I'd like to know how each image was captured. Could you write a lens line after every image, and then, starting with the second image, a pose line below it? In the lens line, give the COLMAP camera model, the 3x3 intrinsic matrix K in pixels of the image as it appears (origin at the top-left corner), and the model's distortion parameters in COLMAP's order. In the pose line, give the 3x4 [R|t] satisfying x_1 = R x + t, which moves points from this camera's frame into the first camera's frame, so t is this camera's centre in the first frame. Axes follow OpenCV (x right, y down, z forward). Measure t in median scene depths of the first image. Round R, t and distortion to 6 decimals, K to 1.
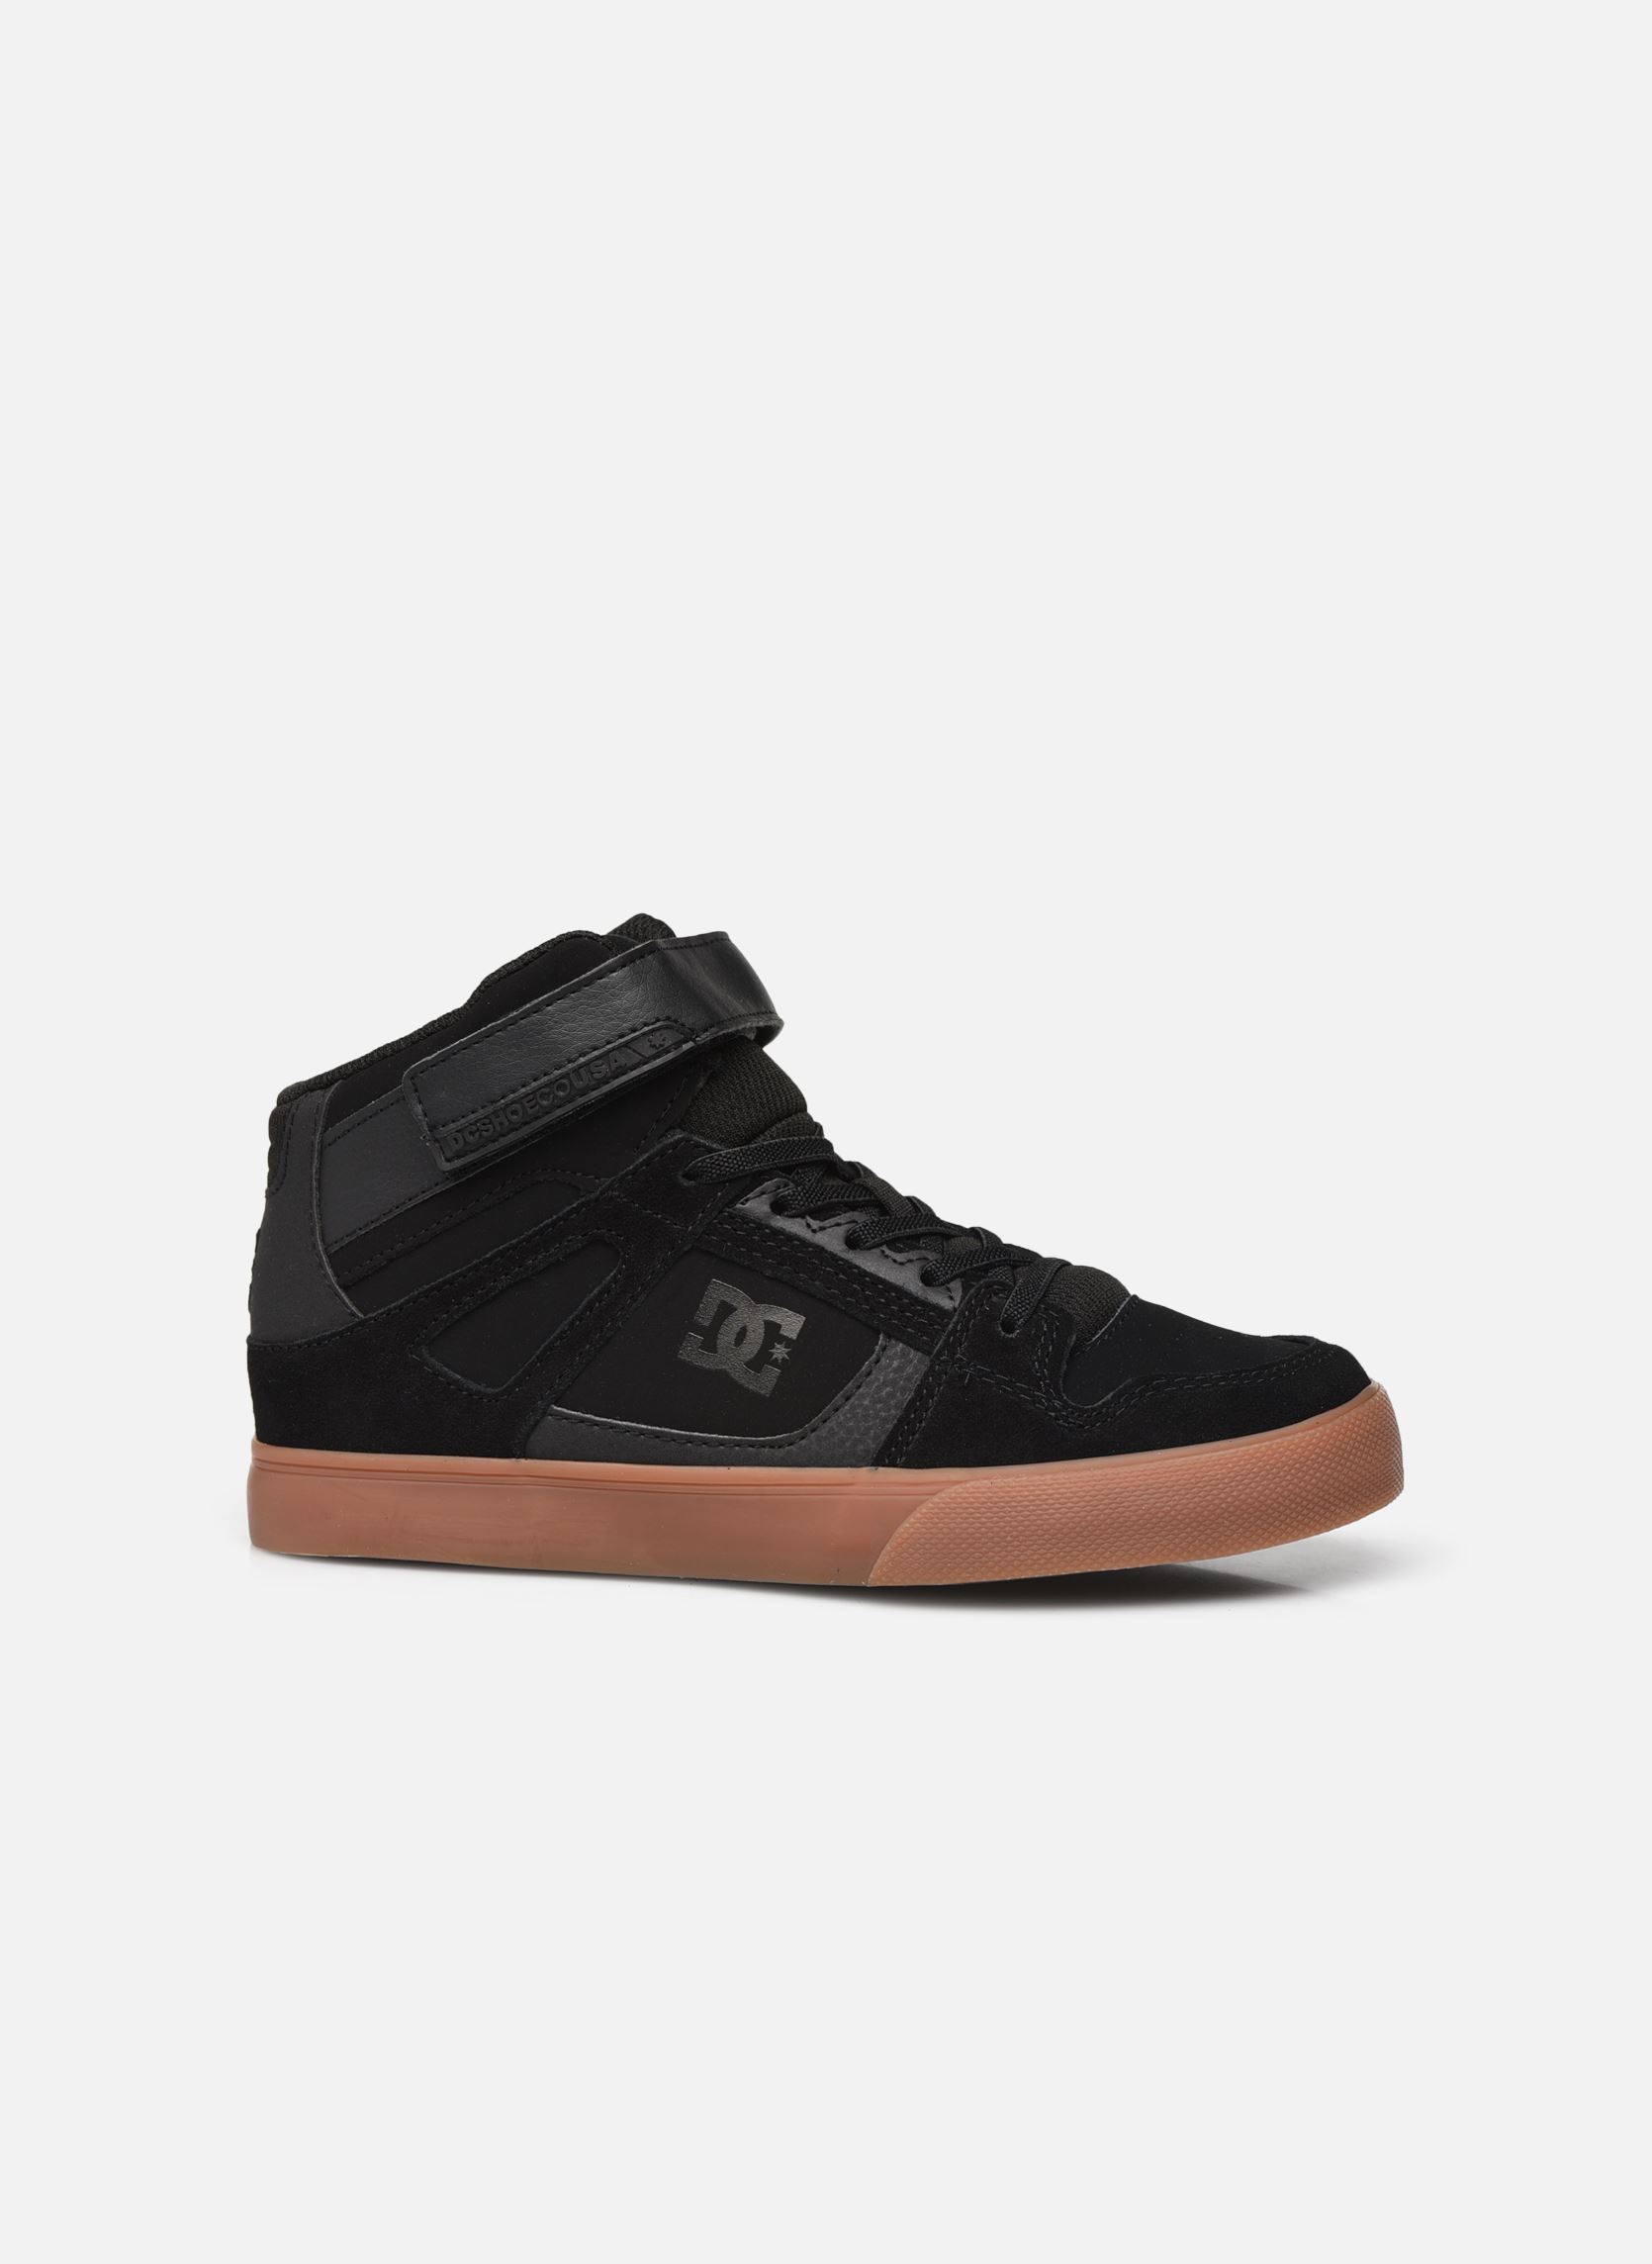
lens RADIAL K [[7304.9, 0, 823.0], [0, 7304.9, 1129.5], [0, 0, 1]] dist [-0.744966, 0.000000]
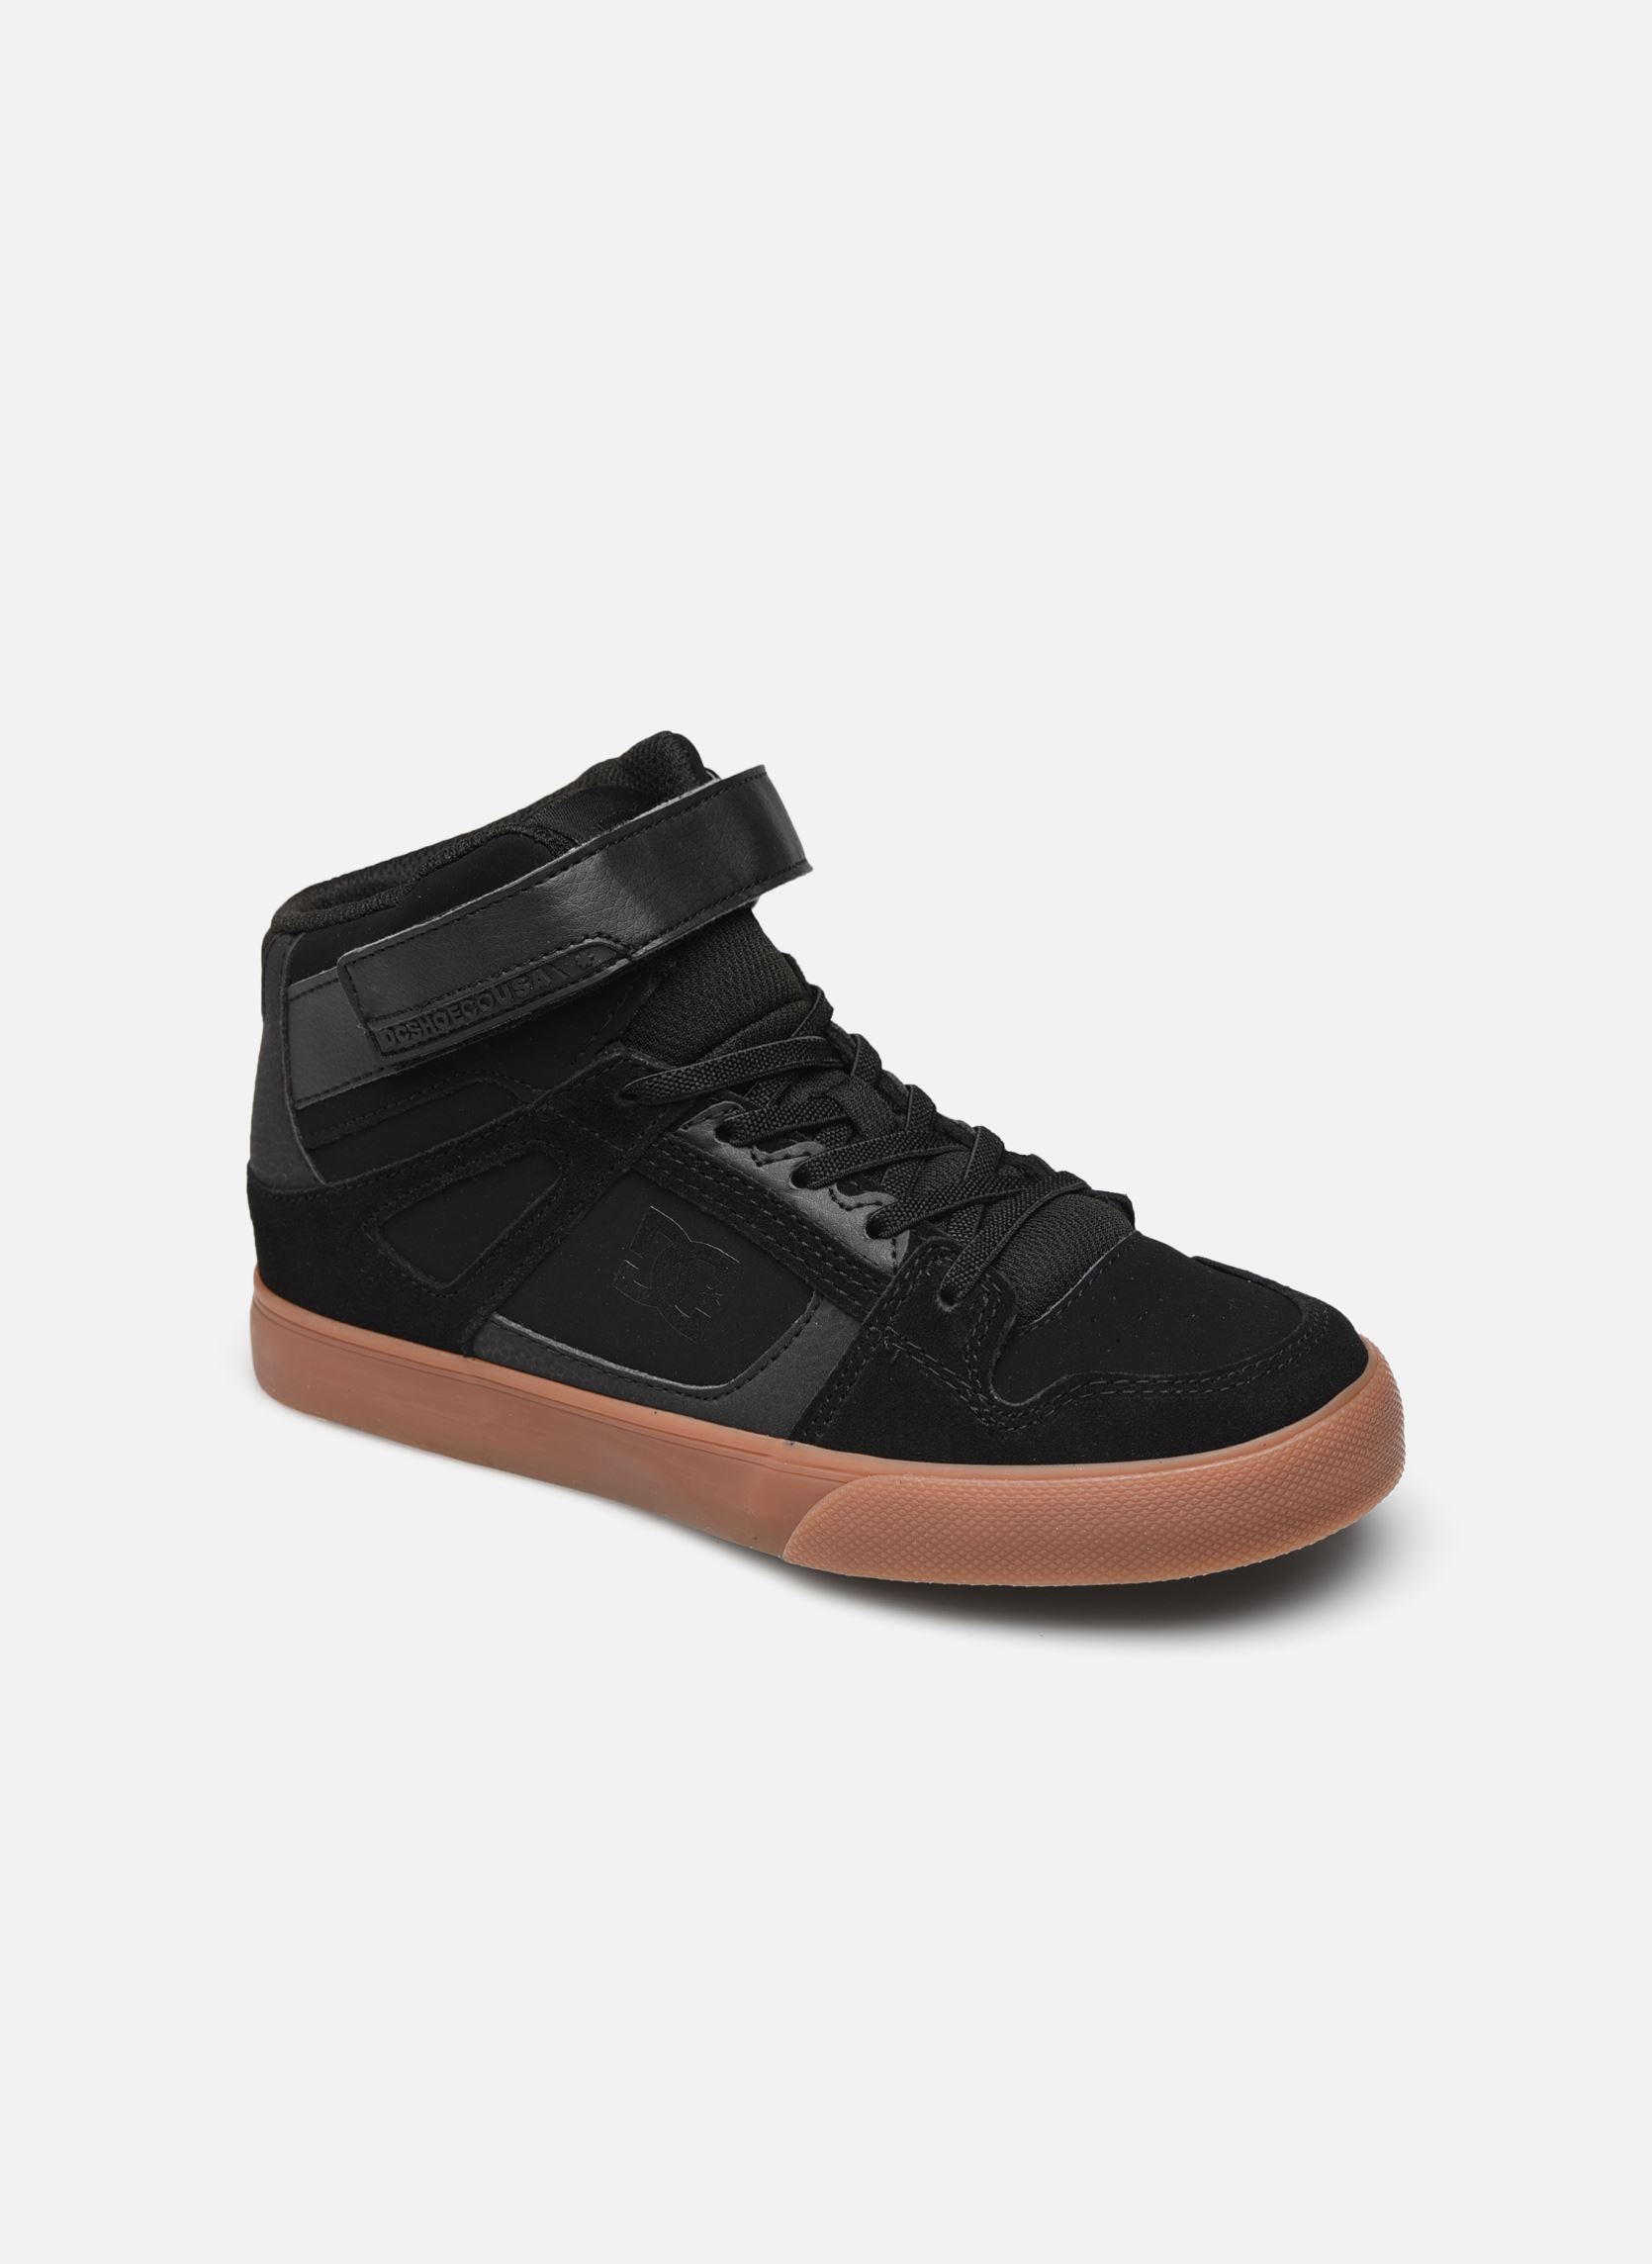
lens RADIAL K [[7304.9, 0, 829.1], [0, 7304.9, 1135.0], [0, 0, 1]] dist [-0.744966, 0.000000]
pose [[0.927895, 0.121021, -0.352653, 0.330367], [0.026702, 0.921855, 0.386613, -0.344214], [0.371884, -0.368153, 0.852154, 0.225403]]
